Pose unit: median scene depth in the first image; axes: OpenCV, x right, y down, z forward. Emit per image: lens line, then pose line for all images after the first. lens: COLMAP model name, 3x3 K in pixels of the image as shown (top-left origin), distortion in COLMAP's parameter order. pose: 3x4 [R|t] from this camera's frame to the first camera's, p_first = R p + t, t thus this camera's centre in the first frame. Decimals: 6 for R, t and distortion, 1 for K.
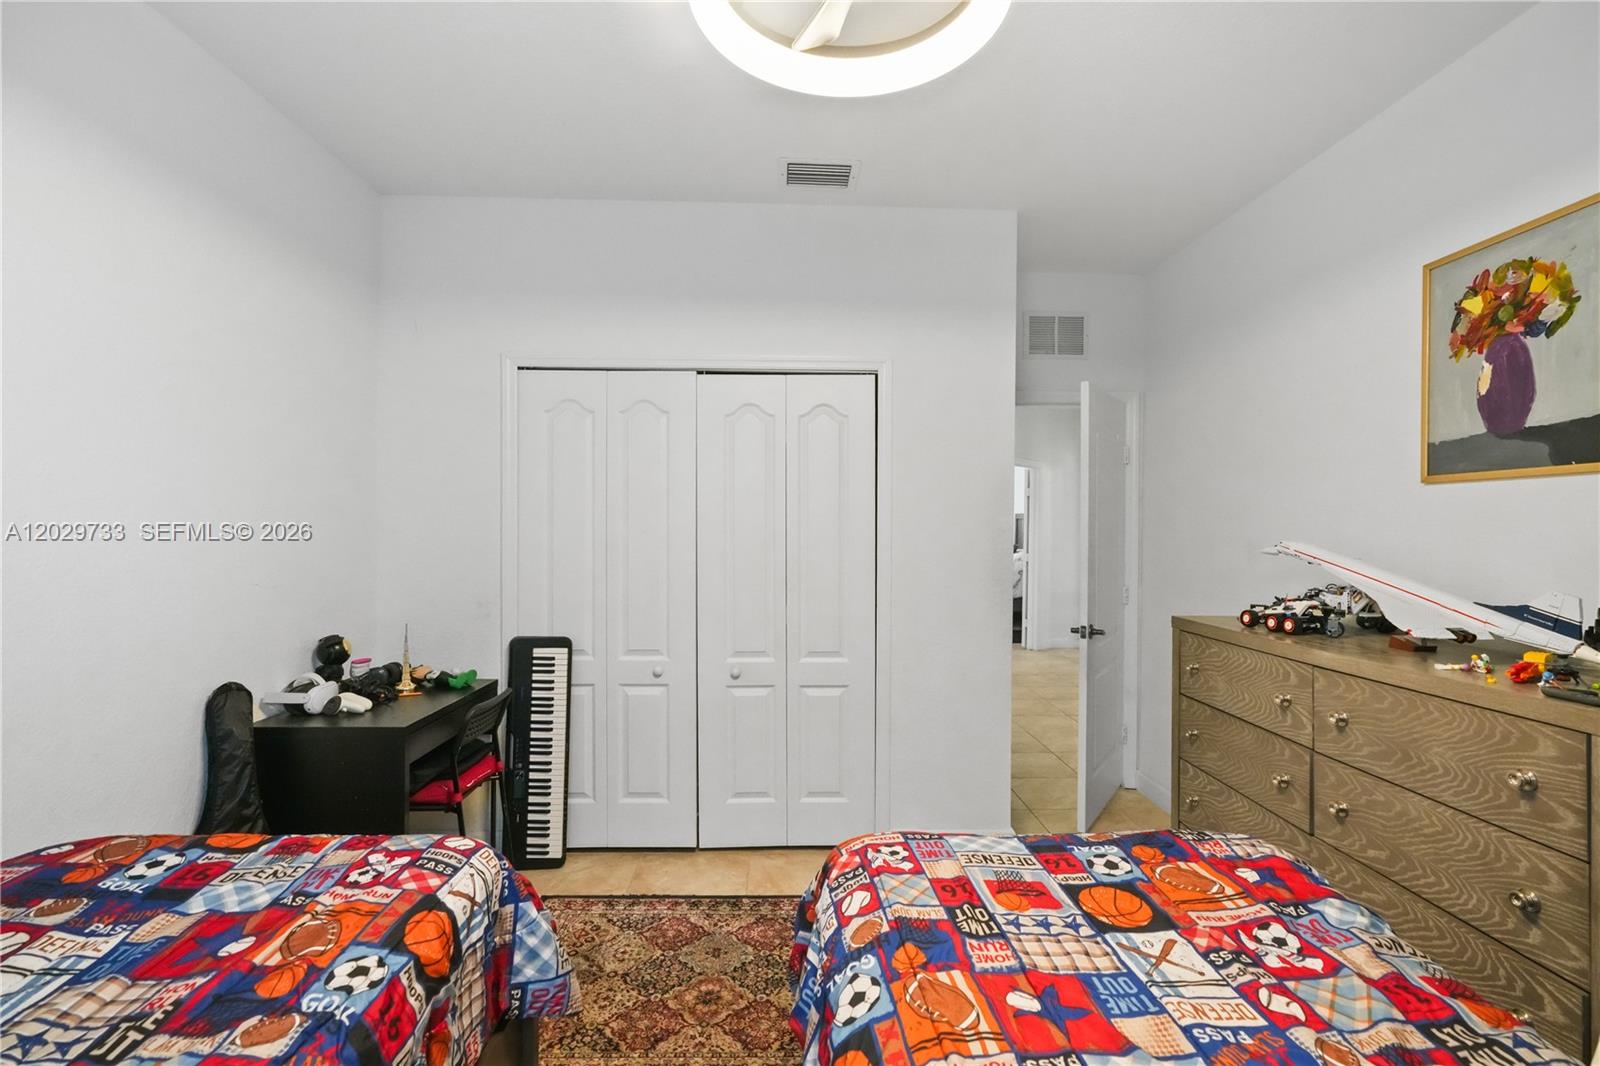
lens RADIAL K [[719.1, 0, 801.6], [0, 719.1, 535.8], [0, 0, 1]] dist [-0.028016, 0.006259]
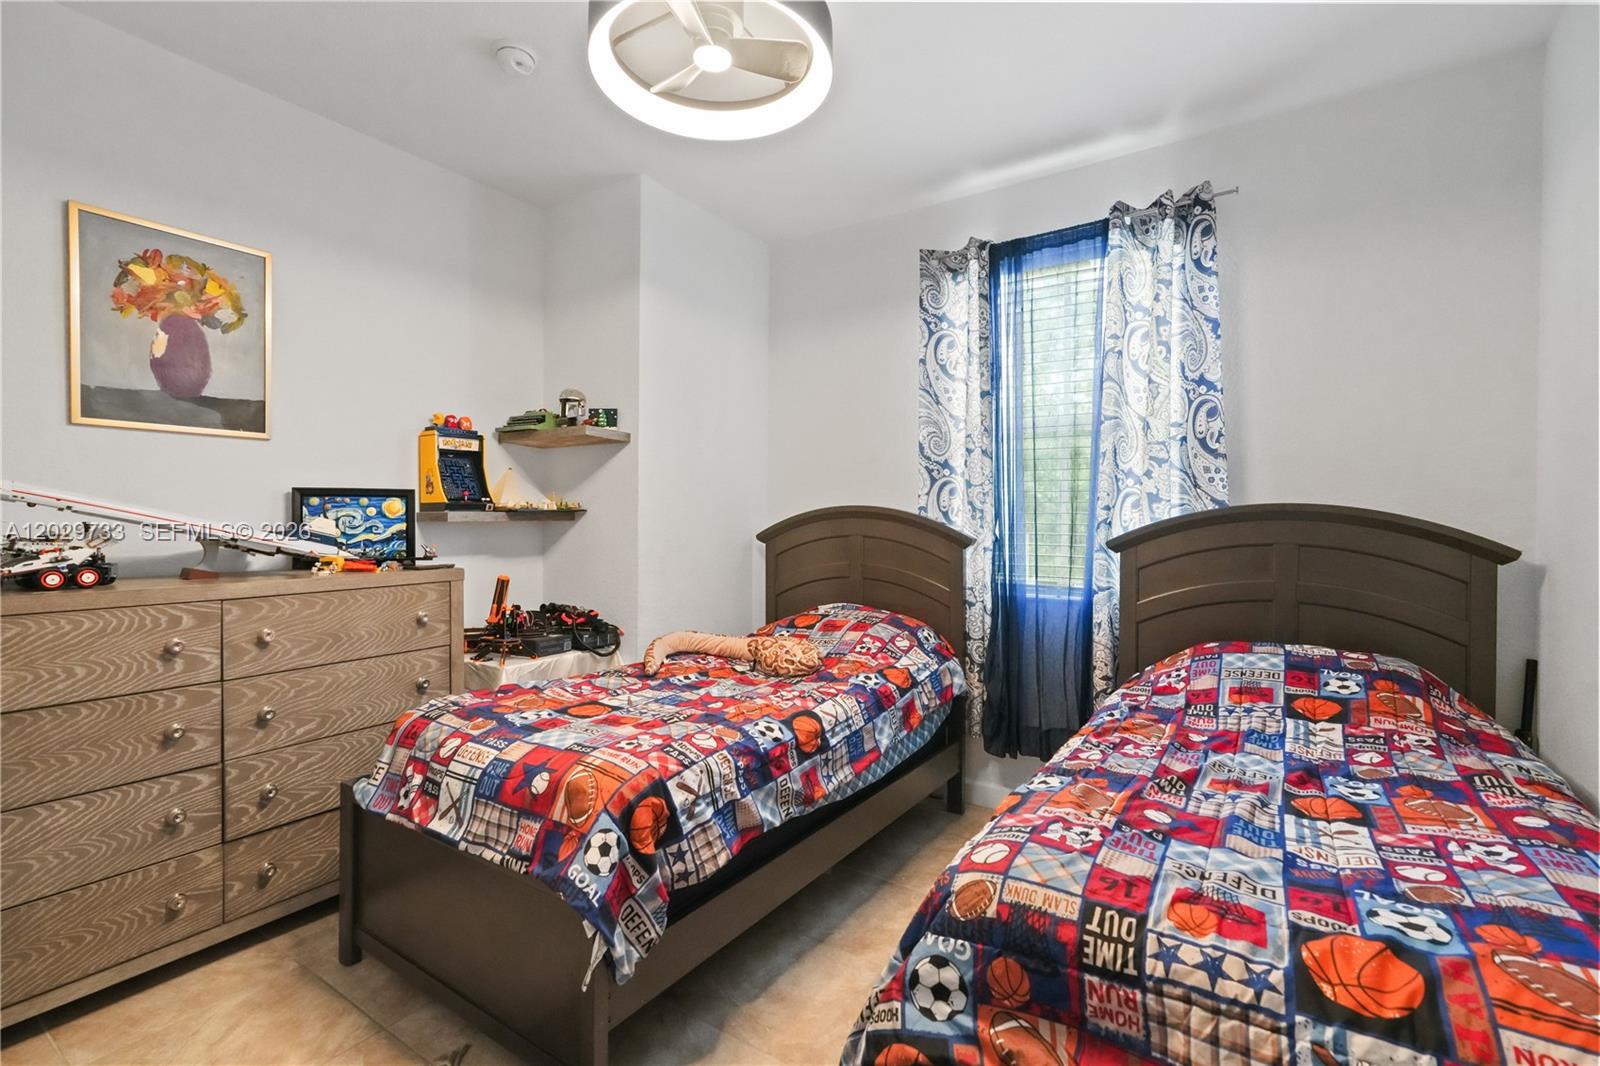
lens RADIAL K [[719.1, 0, 804.2], [0, 719.1, 531.9], [0, 0, 1]] dist [-0.028016, 0.006259]
pose [[-0.821562, -0.020104, 0.569765, -0.732902], [-0.006422, 0.999641, 0.026012, 0.064177], [-0.570083, 0.017711, -0.821396, 1.727196]]
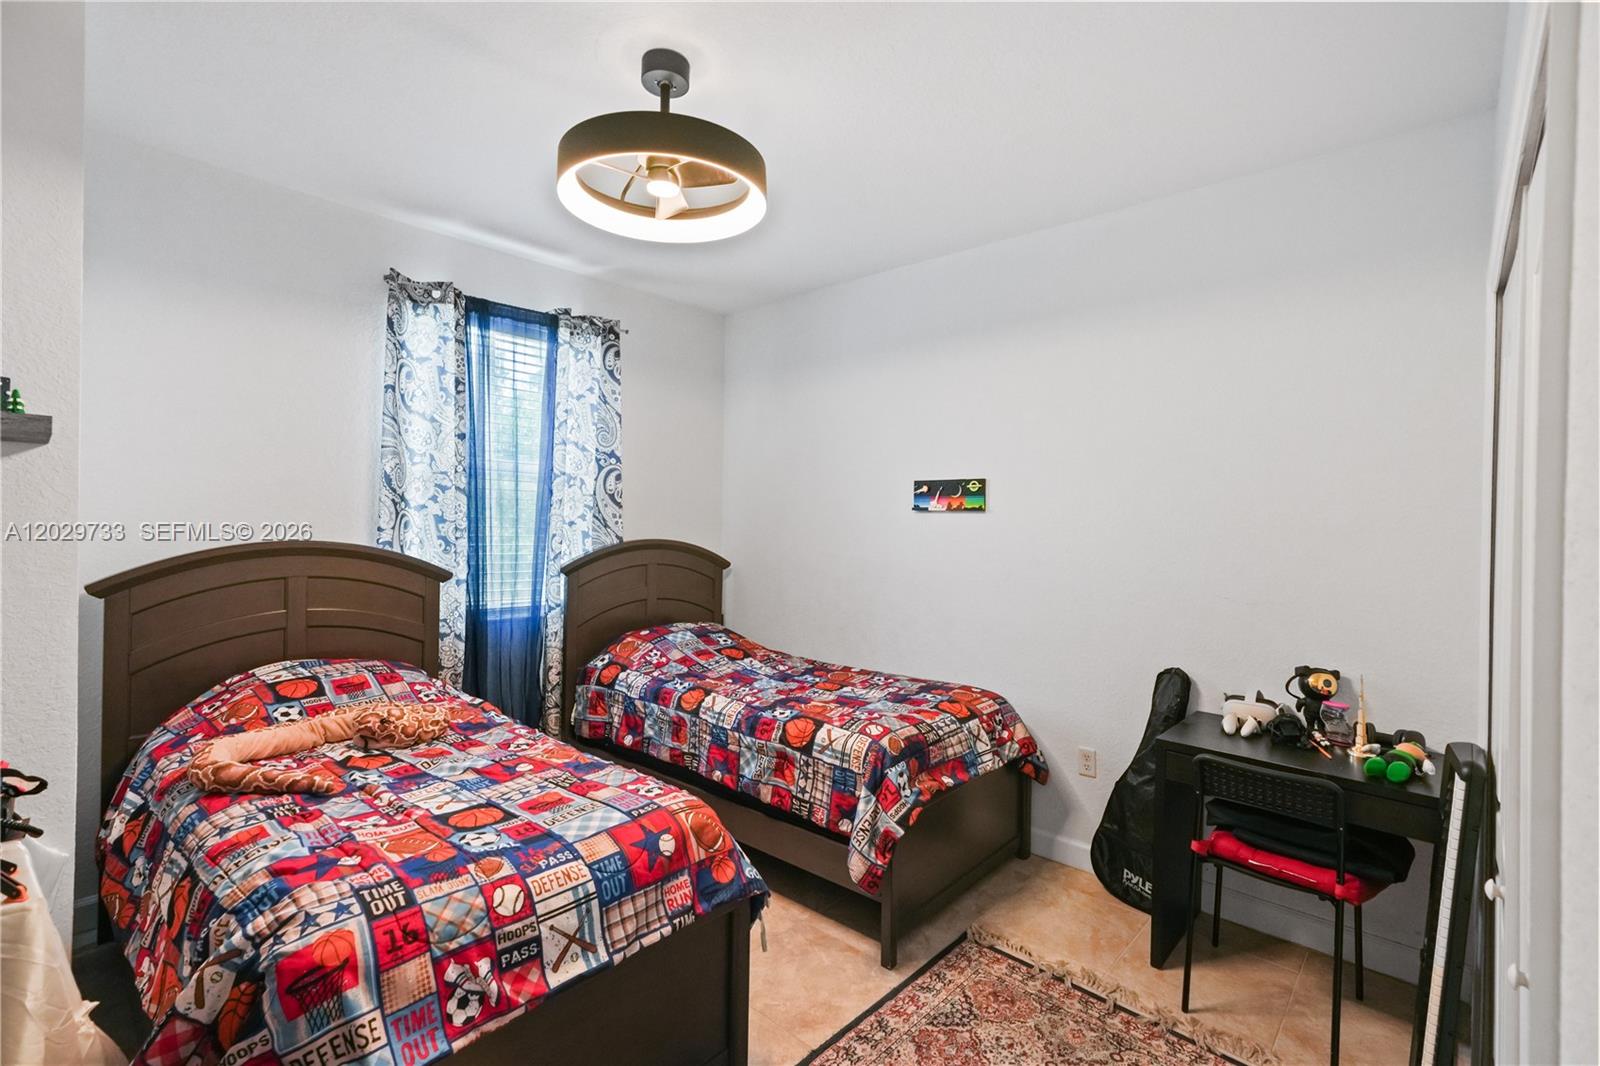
lens RADIAL K [[719.1, 0, 815.4], [0, 719.1, 522.6], [0, 0, 1]] dist [-0.028016, 0.006259]
pose [[-0.678085, -0.020320, -0.734702, 0.855202], [-0.032824, 0.999458, 0.002652, -0.054070], [0.734250, 0.025914, -0.678384, 2.012451]]
